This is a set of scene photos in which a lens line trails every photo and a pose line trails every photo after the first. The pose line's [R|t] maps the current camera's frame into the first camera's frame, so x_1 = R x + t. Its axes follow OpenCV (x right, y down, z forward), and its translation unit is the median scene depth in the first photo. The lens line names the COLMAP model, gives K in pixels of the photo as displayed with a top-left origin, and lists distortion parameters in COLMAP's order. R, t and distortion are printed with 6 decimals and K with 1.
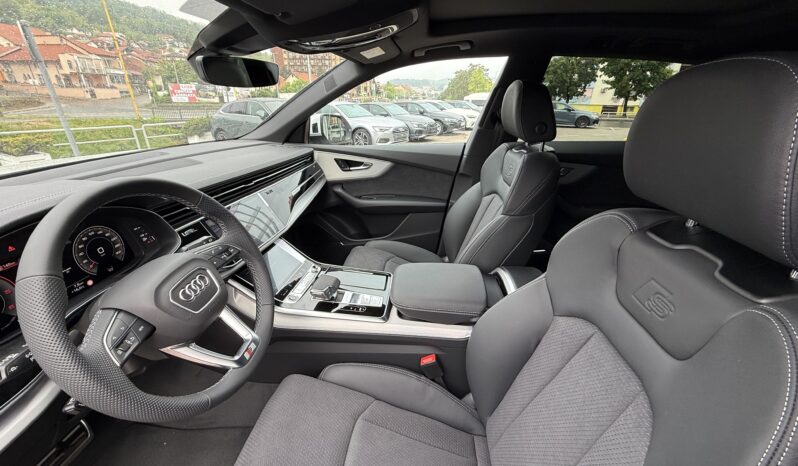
lens RADIAL K [[317.0, 0, 401.8], [0, 317.0, 231.3], [0, 0, 1]] dist [-0.000848, -0.000878]
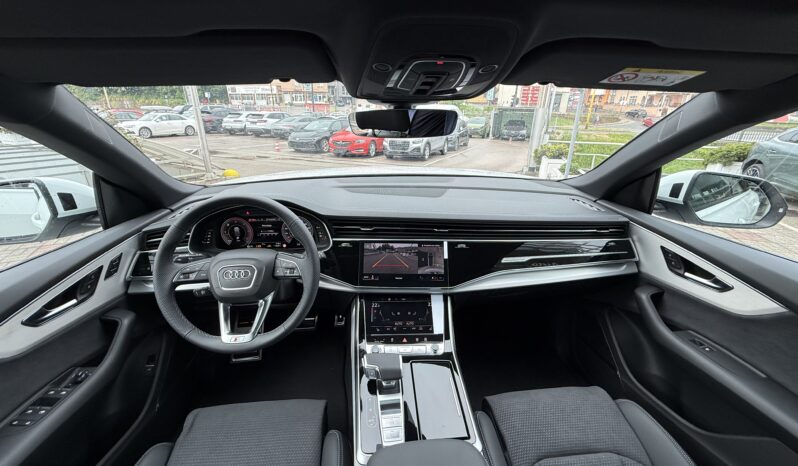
lens RADIAL K [[317.0, 0, 394.4], [0, 317.0, 229.7], [0, 0, 1]] dist [-0.000848, -0.000878]
pose [[0.155137, 0.340612, -0.927317, 0.007698], [-0.388766, 0.883990, 0.259658, -0.006869], [0.908182, 0.320226, 0.269558, 0.012322]]
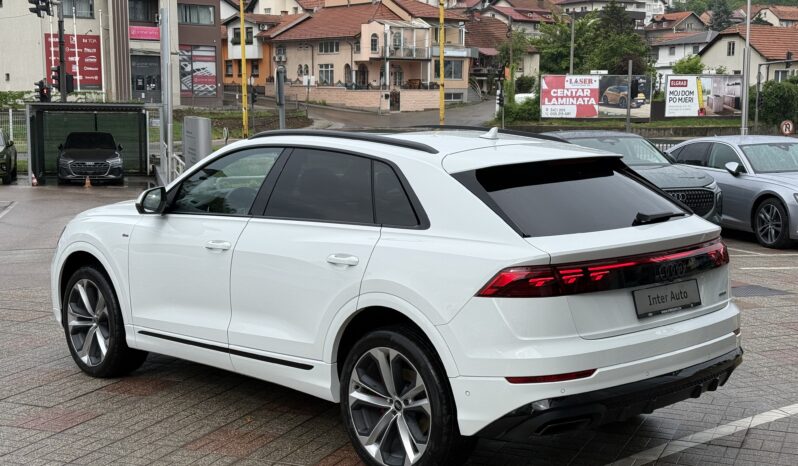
lens RADIAL K [[1107.3, 0, 399.3], [0, 1107.3, 235.2], [0, 0, 1]] dist [0.025876, 0.000000]
pose [[0.738475, 0.069901, -0.670648, 0.084958], [-0.250652, 0.951797, -0.176797, 0.018908], [0.625962, 0.298659, 0.720399, -0.061646]]
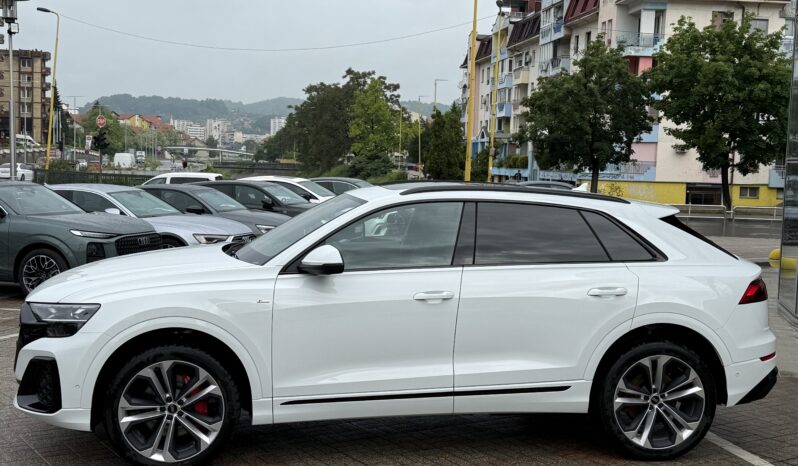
lens RADIAL K [[1070.1, 0, 398.5], [0, 1070.1, 232.8], [0, 0, 1]] dist [0.041447, 0.000000]
pose [[0.970523, -0.002228, 0.240998, -0.027157], [0.078252, 0.948695, -0.306357, 0.031878], [-0.227951, 0.316185, 0.920904, -0.095444]]
